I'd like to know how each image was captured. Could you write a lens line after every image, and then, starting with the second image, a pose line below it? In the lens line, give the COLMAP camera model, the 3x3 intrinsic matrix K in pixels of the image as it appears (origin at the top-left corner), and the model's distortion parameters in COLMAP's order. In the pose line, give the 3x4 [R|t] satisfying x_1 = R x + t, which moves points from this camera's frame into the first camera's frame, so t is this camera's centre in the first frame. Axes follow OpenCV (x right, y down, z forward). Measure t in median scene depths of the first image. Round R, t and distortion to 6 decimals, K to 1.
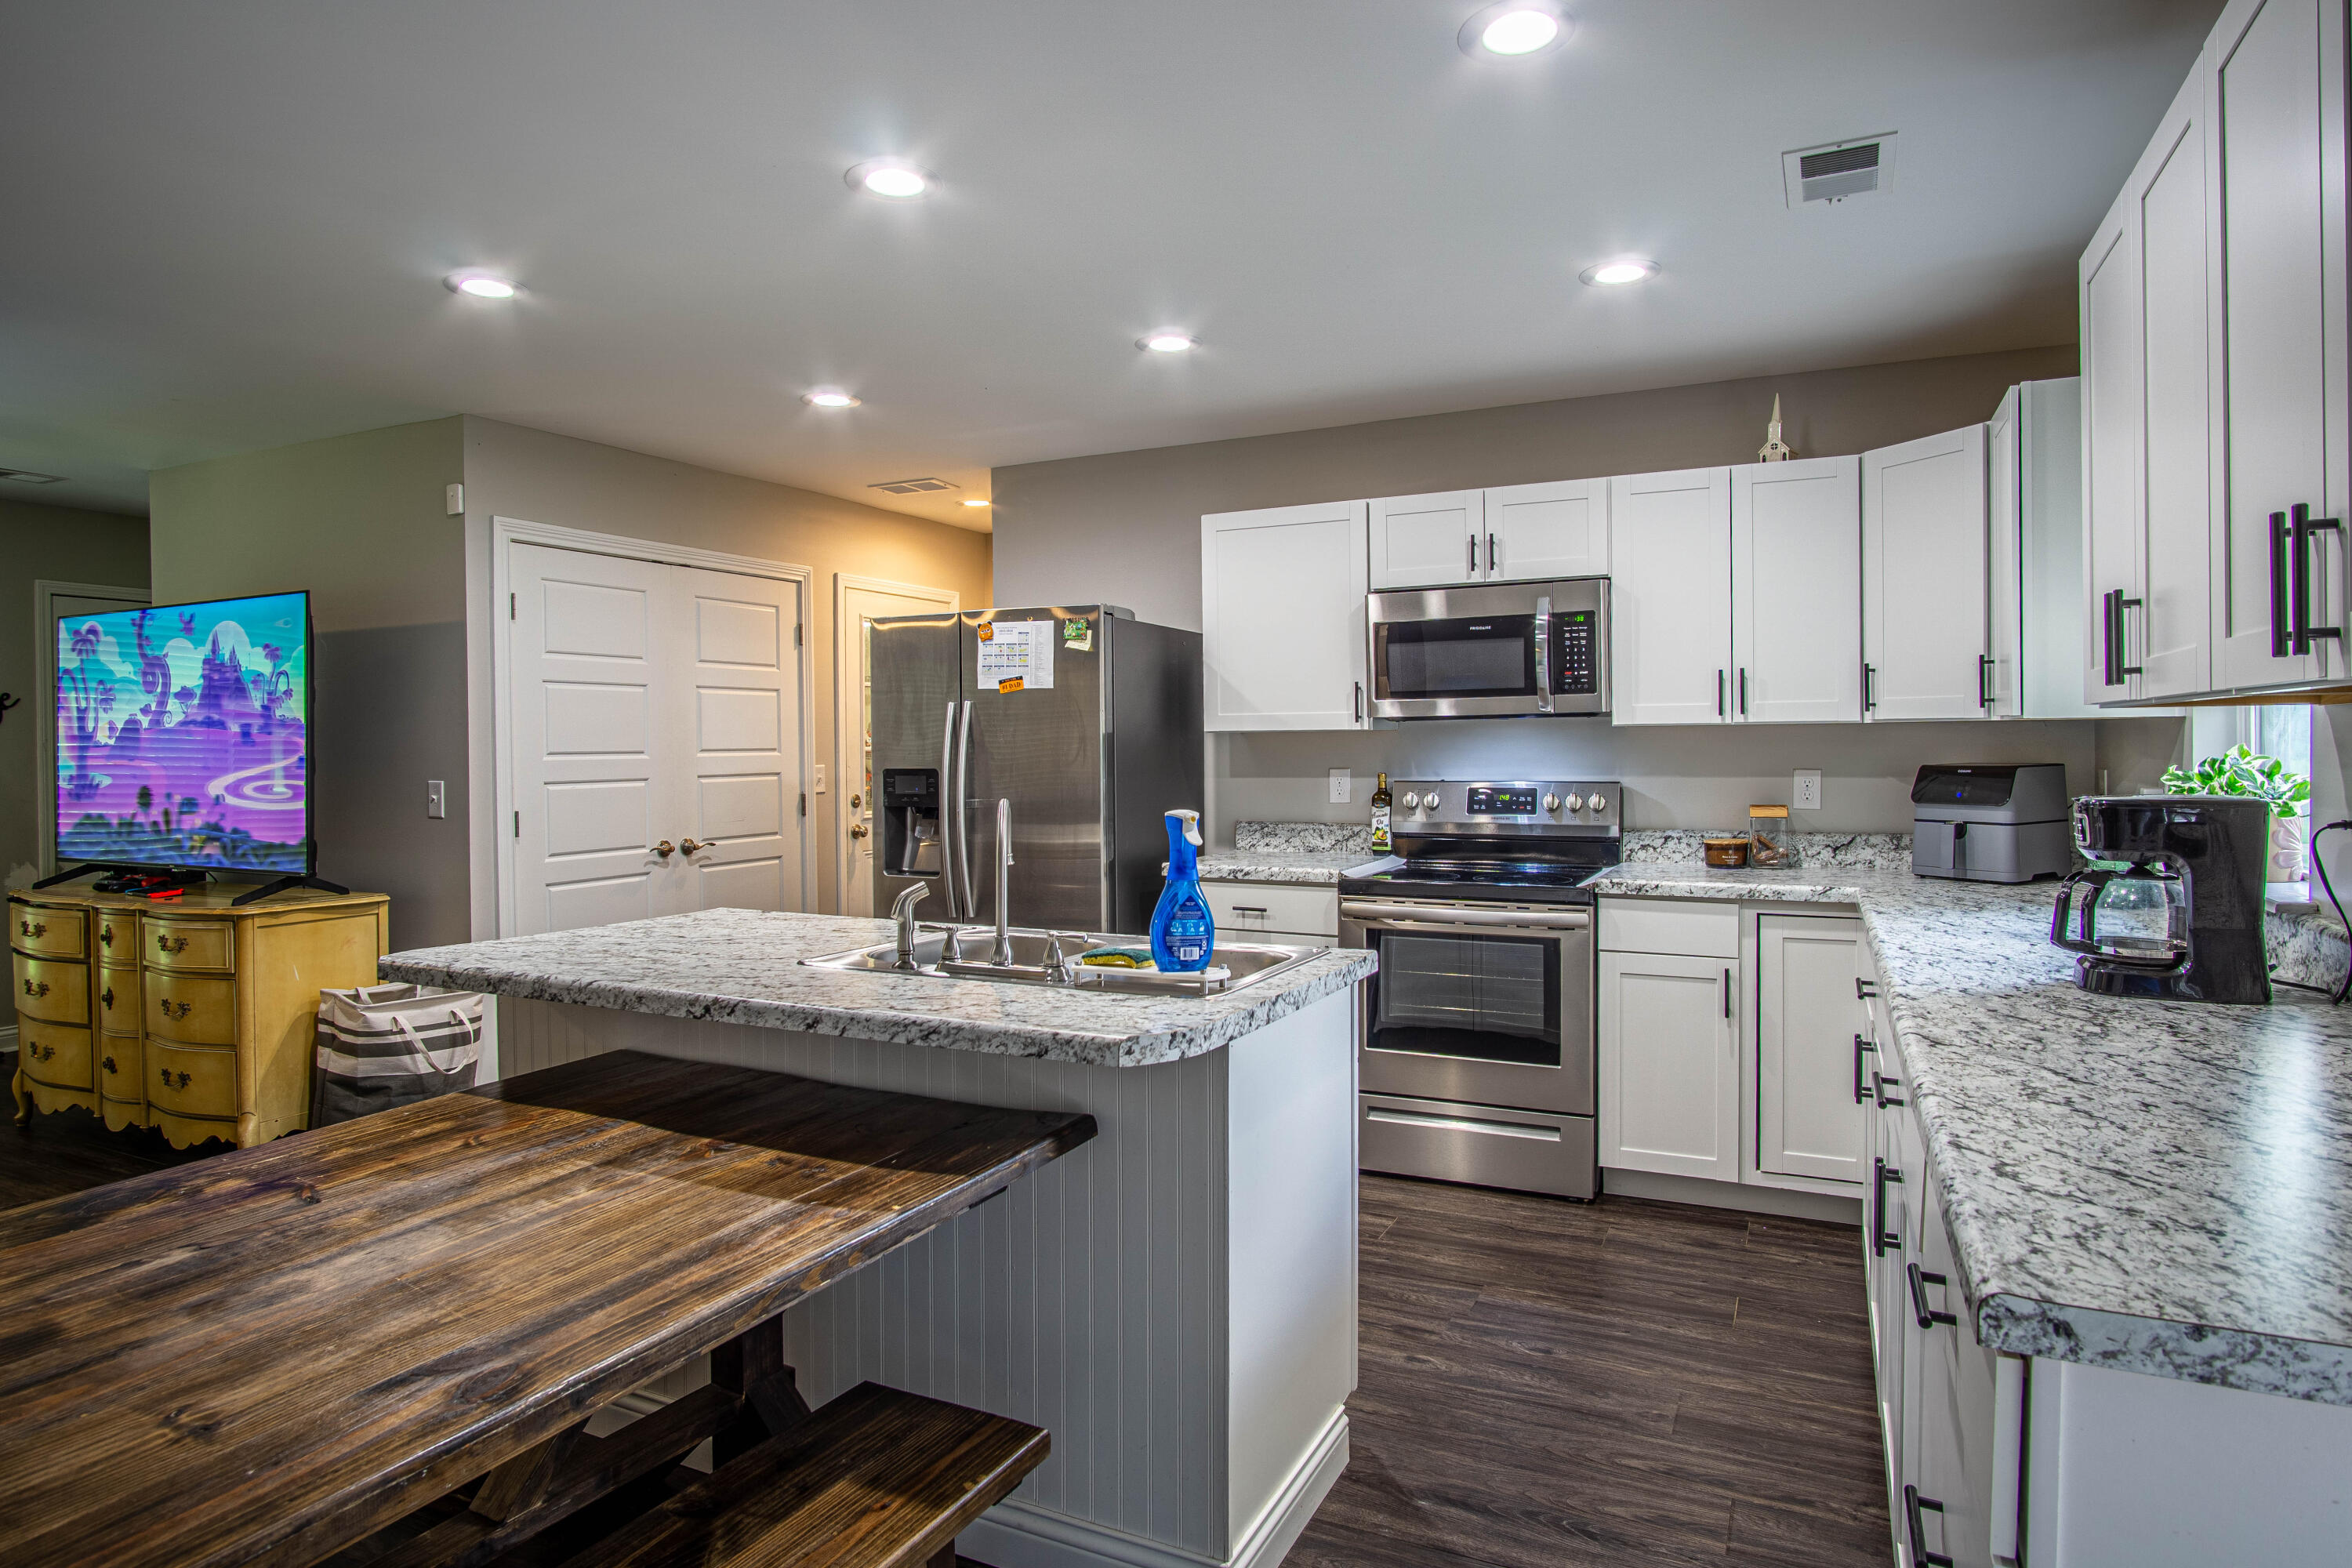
lens RADIAL K [[1345.5, 0, 1166.2], [0, 1345.5, 761.7], [0, 0, 1]] dist [-0.007624, -0.001616]
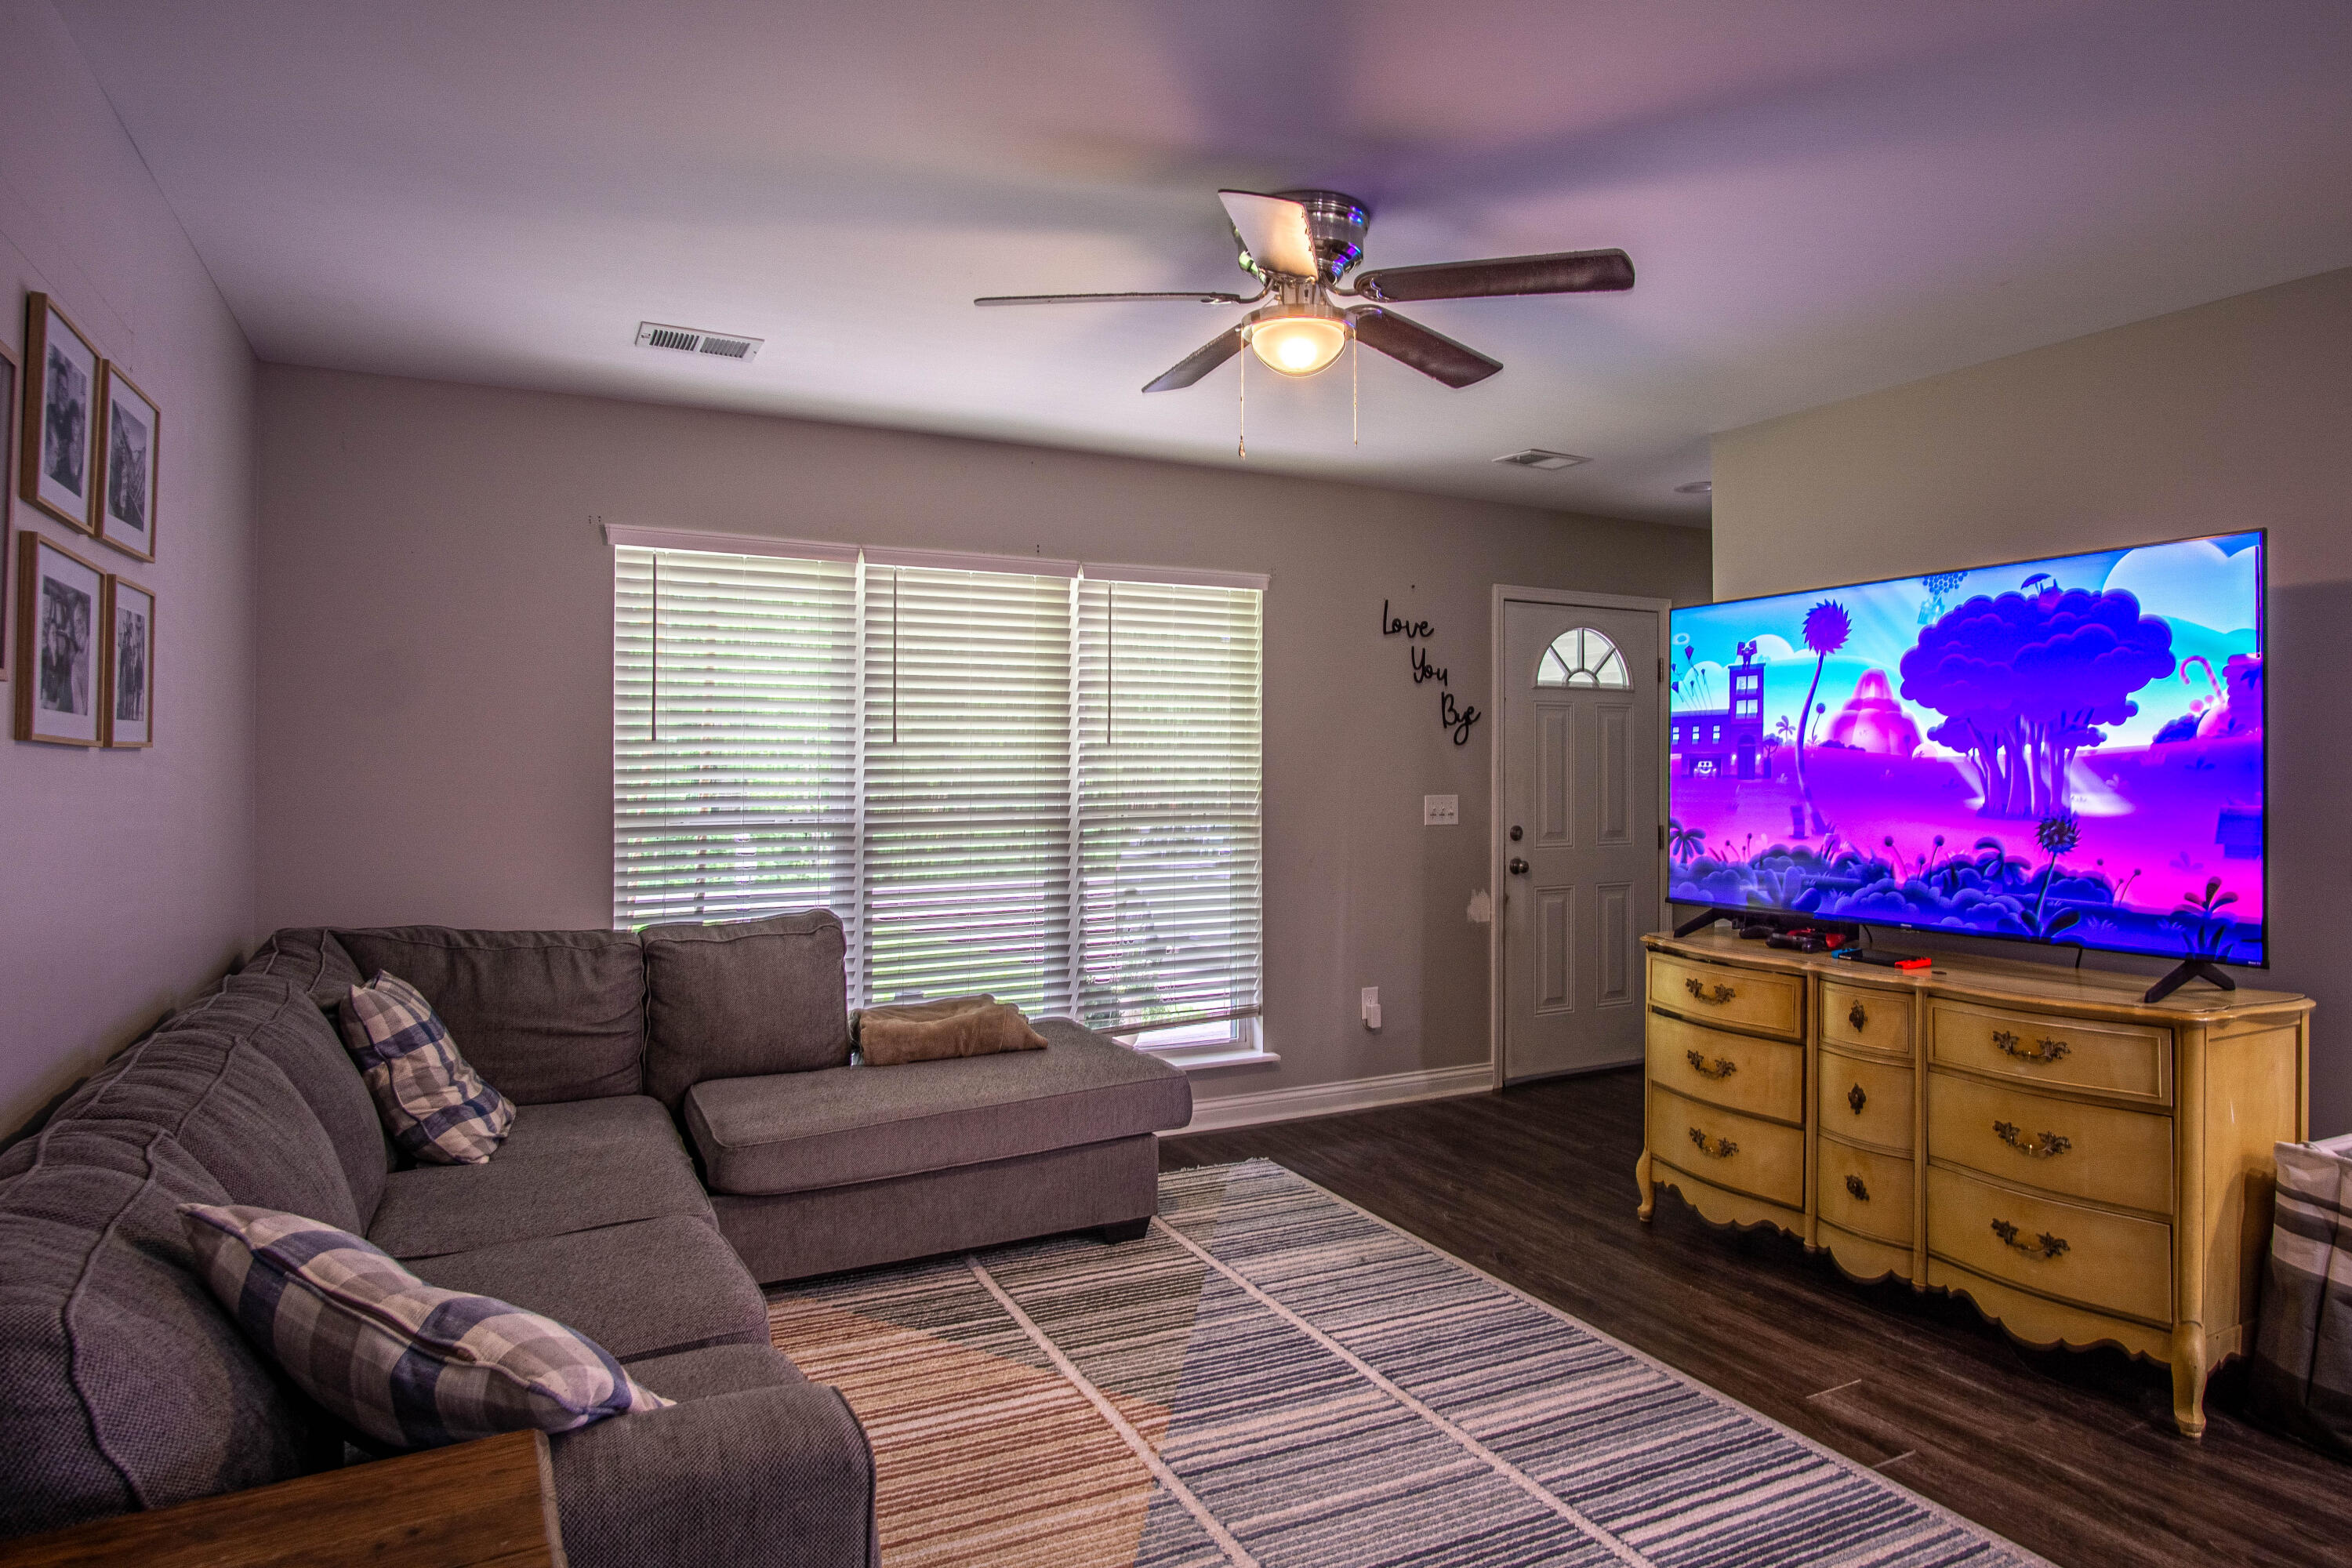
lens RADIAL K [[1345.5, 0, 1166.2], [0, 1345.5, 761.7], [0, 0, 1]] dist [-0.007624, -0.001616]
pose [[0.801644, 0.003081, -0.597793, -0.650309], [-0.014346, 0.999798, -0.014085, 0.003285], [0.597629, 0.019867, 0.801527, 0.157365]]
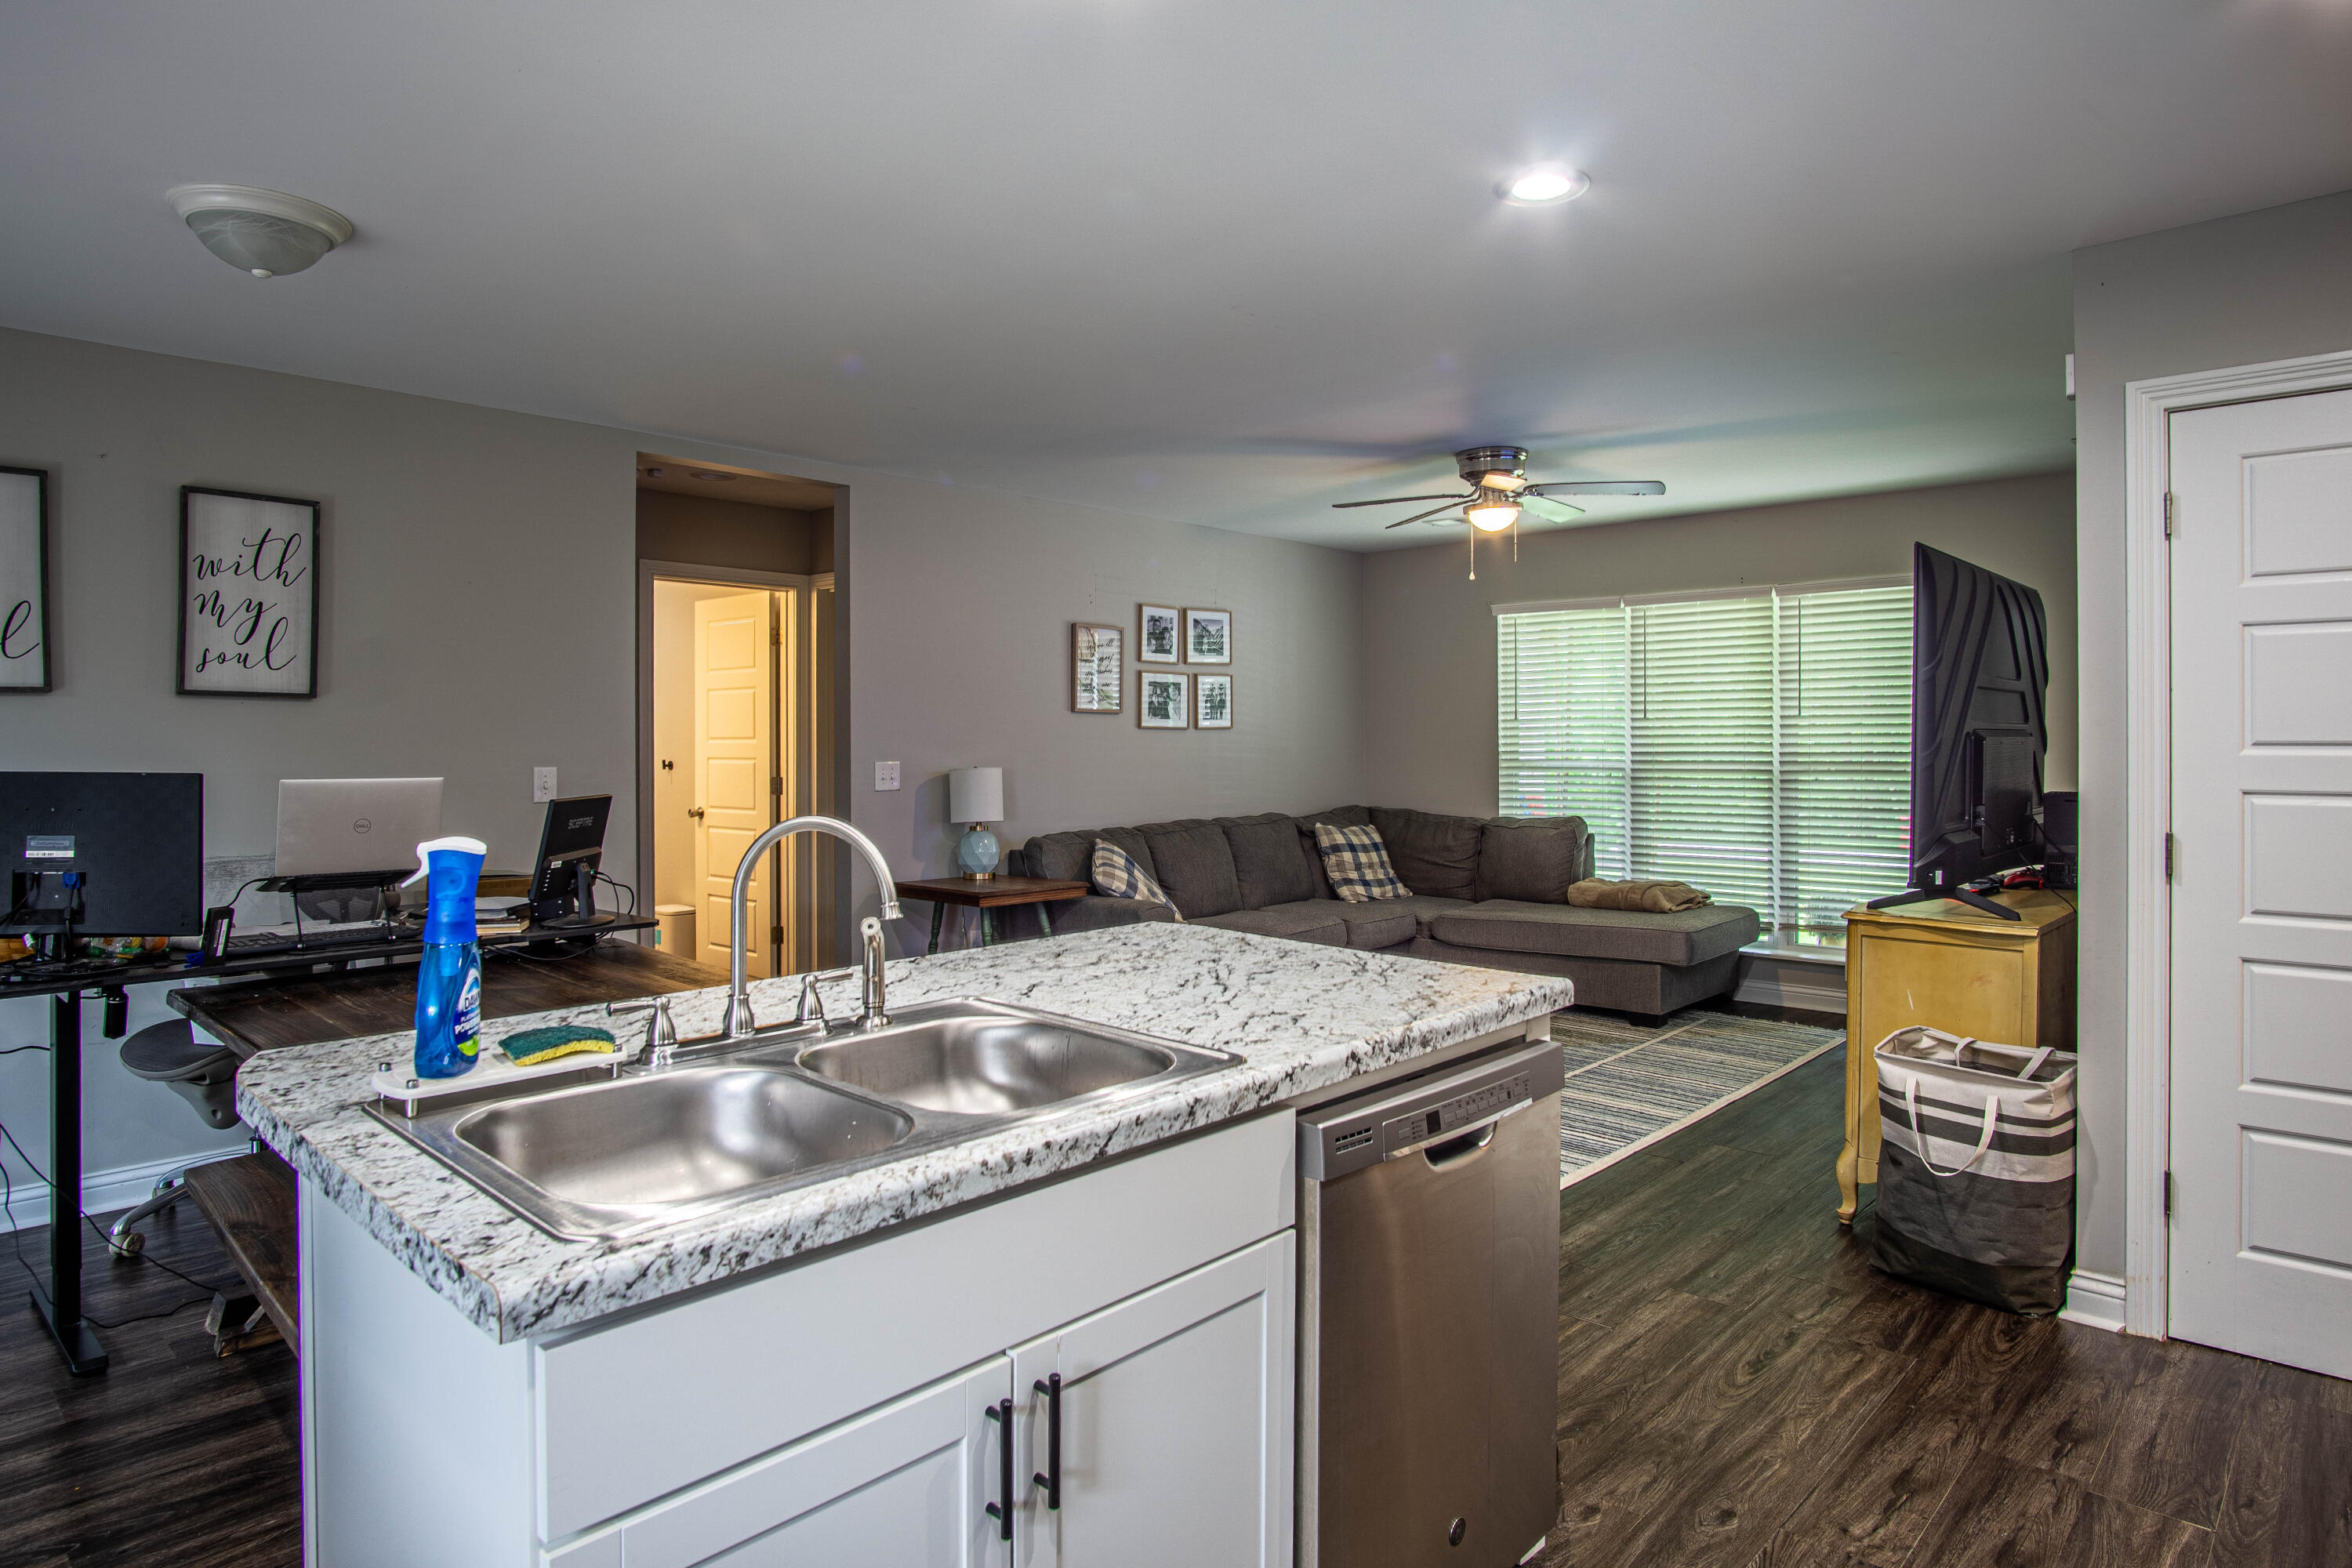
lens RADIAL K [[1345.5, 0, 1166.2], [0, 1345.5, 761.7], [0, 0, 1]] dist [-0.007624, -0.001616]
pose [[-0.293664, 0.026998, -0.955527, 0.287866], [-0.008095, 0.999495, 0.030728, -0.014309], [0.955874, 0.016758, -0.293298, 0.772391]]
